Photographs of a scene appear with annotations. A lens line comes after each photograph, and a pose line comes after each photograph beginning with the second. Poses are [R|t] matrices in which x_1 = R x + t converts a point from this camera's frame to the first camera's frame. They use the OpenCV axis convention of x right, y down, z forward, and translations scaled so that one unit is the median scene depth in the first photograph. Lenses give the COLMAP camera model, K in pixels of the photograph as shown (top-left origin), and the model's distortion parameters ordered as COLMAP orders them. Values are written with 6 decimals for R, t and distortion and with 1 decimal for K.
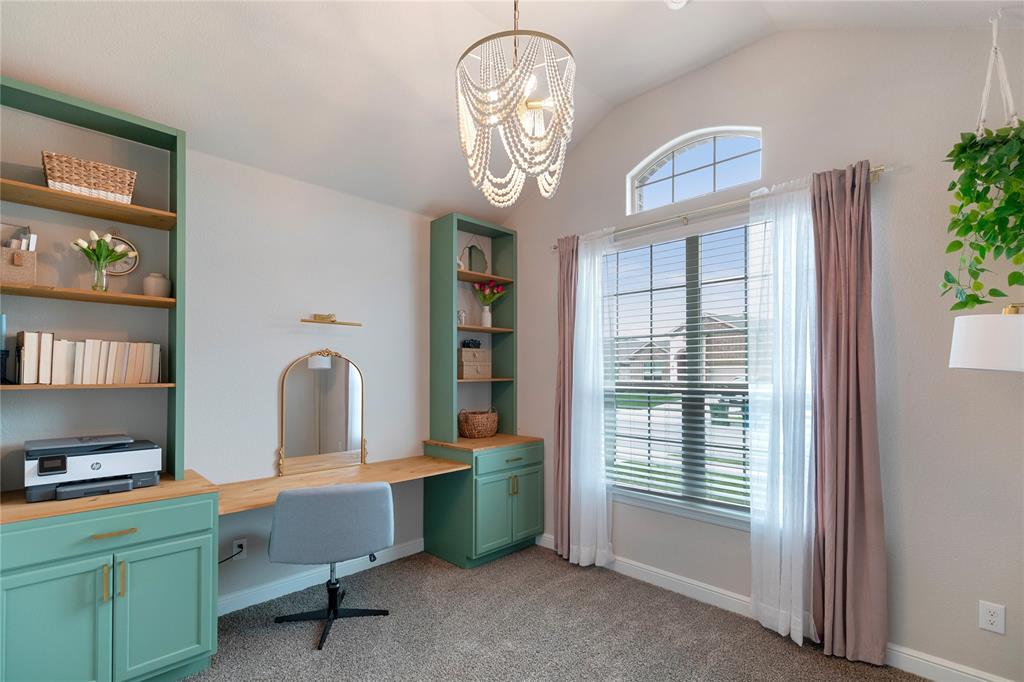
lens RADIAL K [[470.7, 0, 506.1], [0, 470.7, 364.3], [0, 0, 1]] dist [-0.001570, -0.000216]
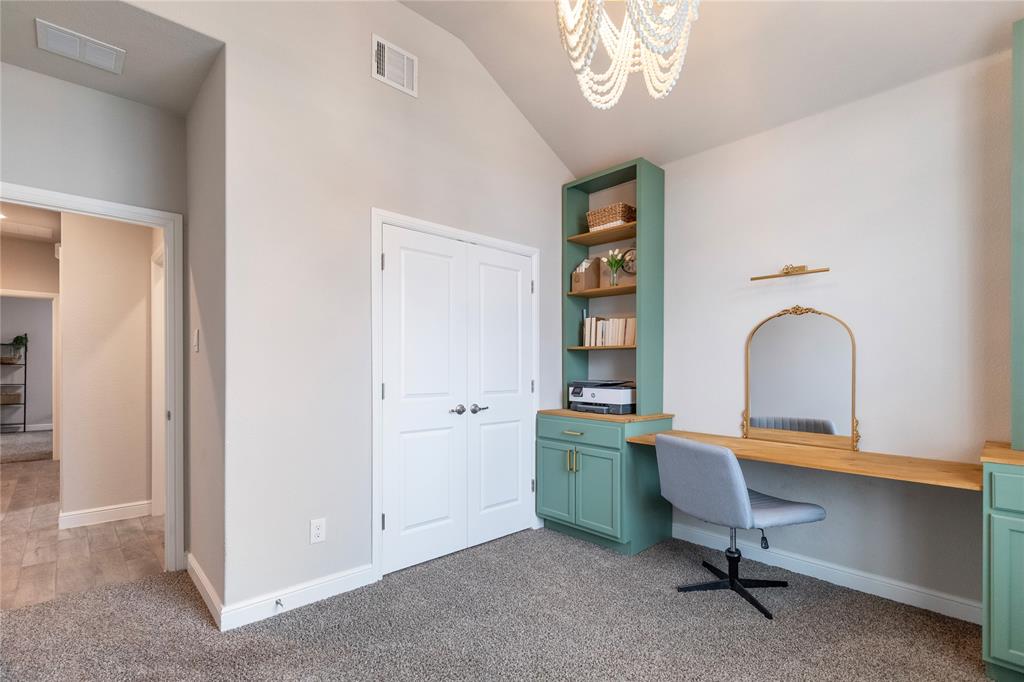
lens RADIAL K [[470.7, 0, 506.1], [0, 470.7, 364.3], [0, 0, 1]] dist [-0.001570, -0.000216]
pose [[-0.034301, -0.001933, -0.999410, 0.704117], [0.012832, 0.999915, -0.002374, 0.099041], [0.999329, -0.012906, -0.034273, 0.687024]]
